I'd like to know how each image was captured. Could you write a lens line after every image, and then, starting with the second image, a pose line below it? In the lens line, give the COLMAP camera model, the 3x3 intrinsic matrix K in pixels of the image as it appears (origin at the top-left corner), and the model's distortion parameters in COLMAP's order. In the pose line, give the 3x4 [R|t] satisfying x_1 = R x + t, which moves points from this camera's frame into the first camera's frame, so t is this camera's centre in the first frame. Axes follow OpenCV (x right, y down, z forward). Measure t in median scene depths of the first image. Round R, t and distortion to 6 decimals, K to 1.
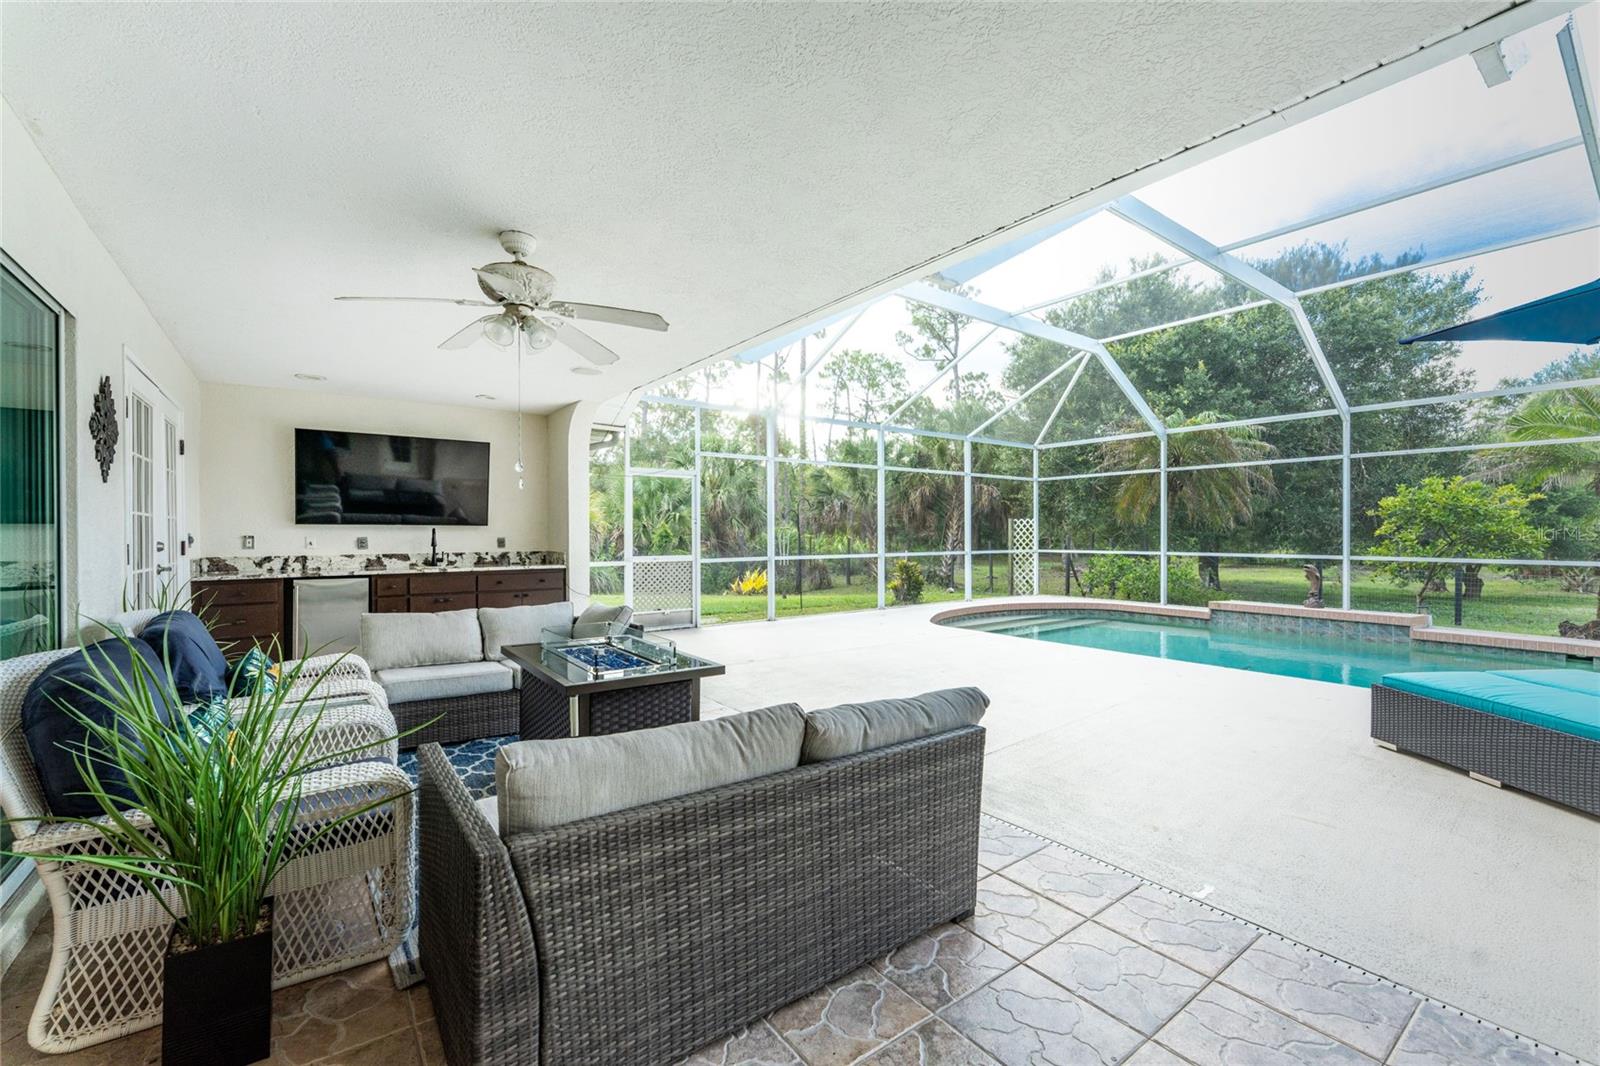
lens RADIAL K [[664.3, 0, 792.9], [0, 664.3, 534.4], [0, 0, 1]] dist [-0.003982, -0.000100]
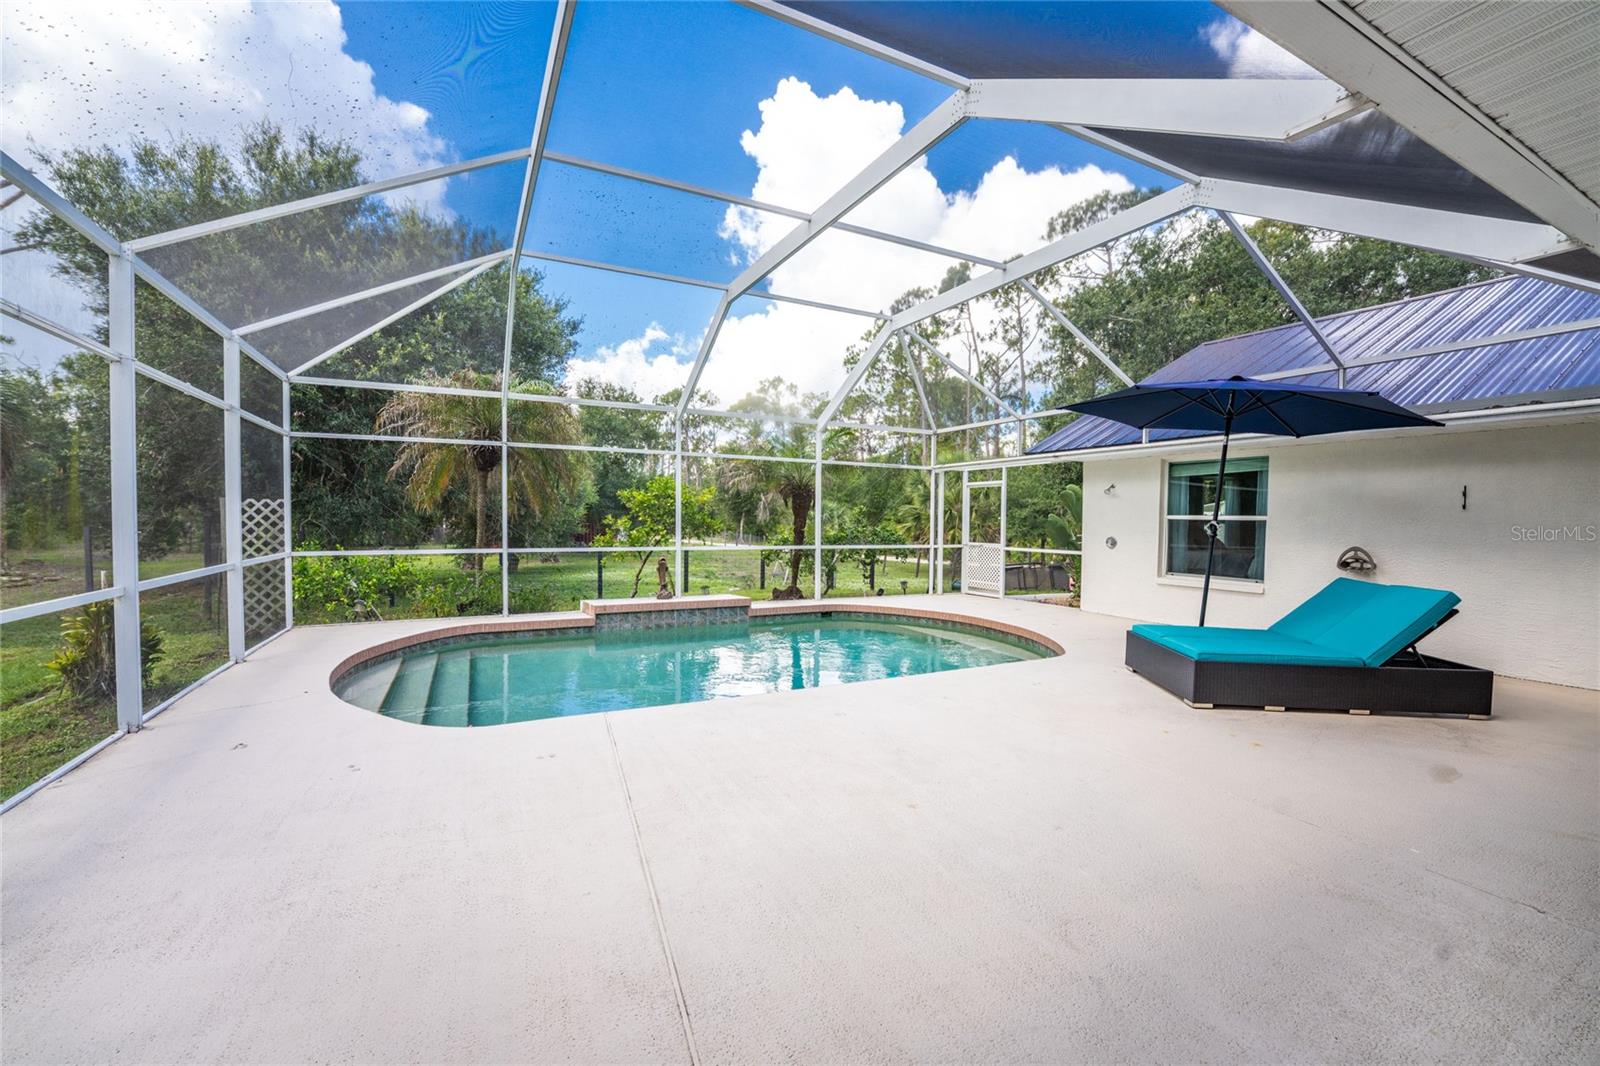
lens RADIAL K [[664.3, 0, 797.8], [0, 664.3, 545.4], [0, 0, 1]] dist [-0.003982, -0.000100]
pose [[0.159063, -0.040655, 0.986431, -0.183868], [-0.007726, 0.999070, 0.042422, -0.016623], [-0.987238, -0.014369, 0.158601, 0.577440]]
